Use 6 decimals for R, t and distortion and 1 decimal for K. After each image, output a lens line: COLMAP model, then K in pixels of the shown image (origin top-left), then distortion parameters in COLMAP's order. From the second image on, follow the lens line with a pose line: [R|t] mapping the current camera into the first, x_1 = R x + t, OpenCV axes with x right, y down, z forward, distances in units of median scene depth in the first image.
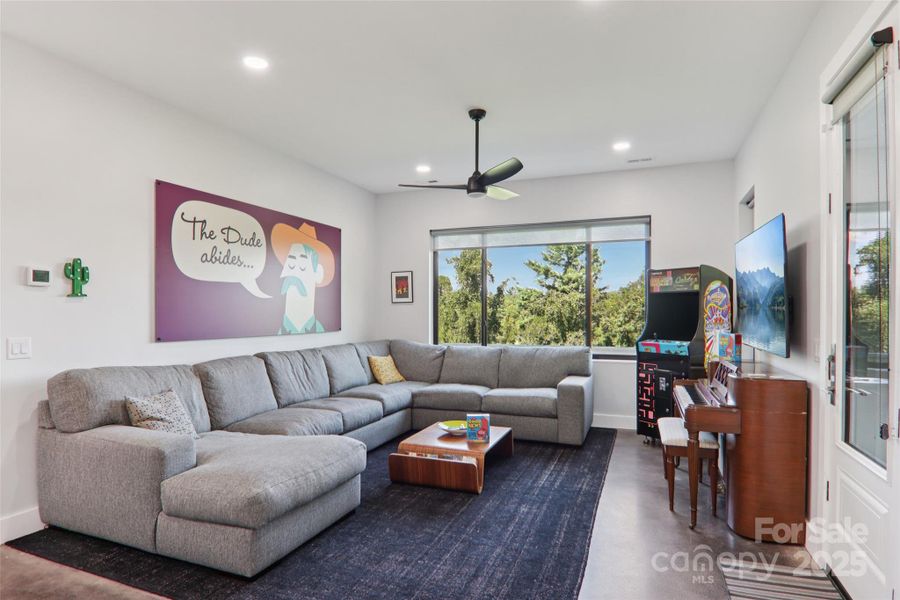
lens RADIAL K [[499.7, 0, 452.5], [0, 499.7, 314.7], [0, 0, 1]] dist [0.003316, -0.000701]
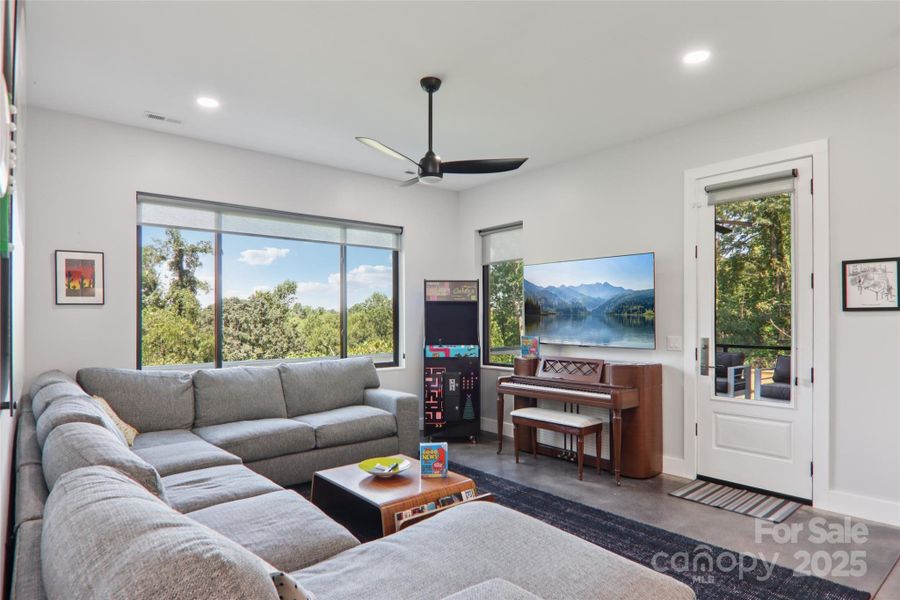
lens RADIAL K [[510.5, 0, 447.2], [0, 510.5, 314.4], [0, 0, 1]] dist [-0.022752, -0.000643]
pose [[0.487813, 0.004200, 0.872938, -0.533221], [0.004133, 0.999966, -0.007121, -0.008015], [-0.872939, 0.007081, 0.487779, 0.435516]]
